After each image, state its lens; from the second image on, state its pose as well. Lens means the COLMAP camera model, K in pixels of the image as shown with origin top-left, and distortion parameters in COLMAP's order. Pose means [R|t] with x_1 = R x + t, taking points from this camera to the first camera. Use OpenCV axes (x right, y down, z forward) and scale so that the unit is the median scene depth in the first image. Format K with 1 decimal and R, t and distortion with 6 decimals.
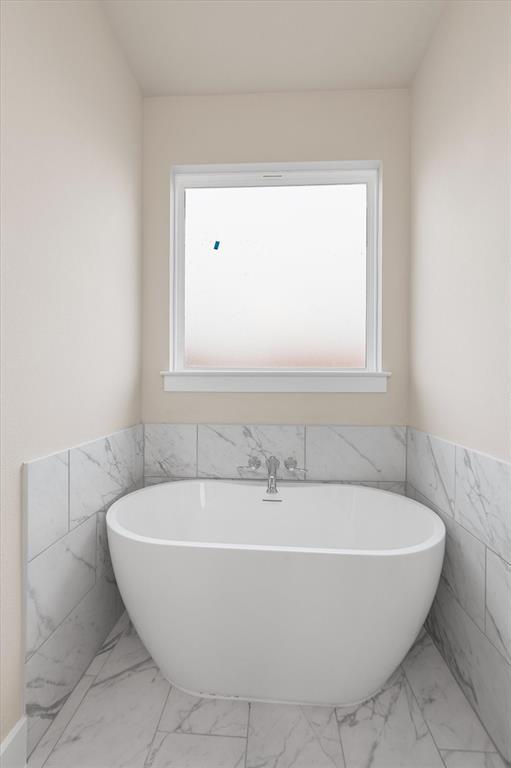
lens RADIAL K [[339.5, 0, 255.5], [0, 339.5, 384.0], [0, 0, 1]] dist [-0.001331, 0.001403]
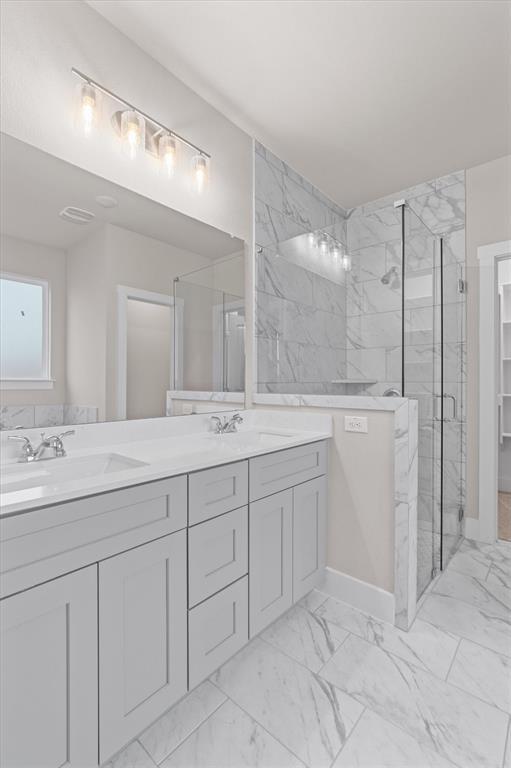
lens RADIAL K [[339.5, 0, 255.5], [0, 339.5, 384.0], [0, 0, 1]] dist [-0.001331, 0.001403]
pose [[0.616288, -0.000739, 0.787521, -0.494823], [-0.002087, 0.999995, 0.002572, -0.016372], [-0.787518, -0.003228, 0.616283, -1.274684]]
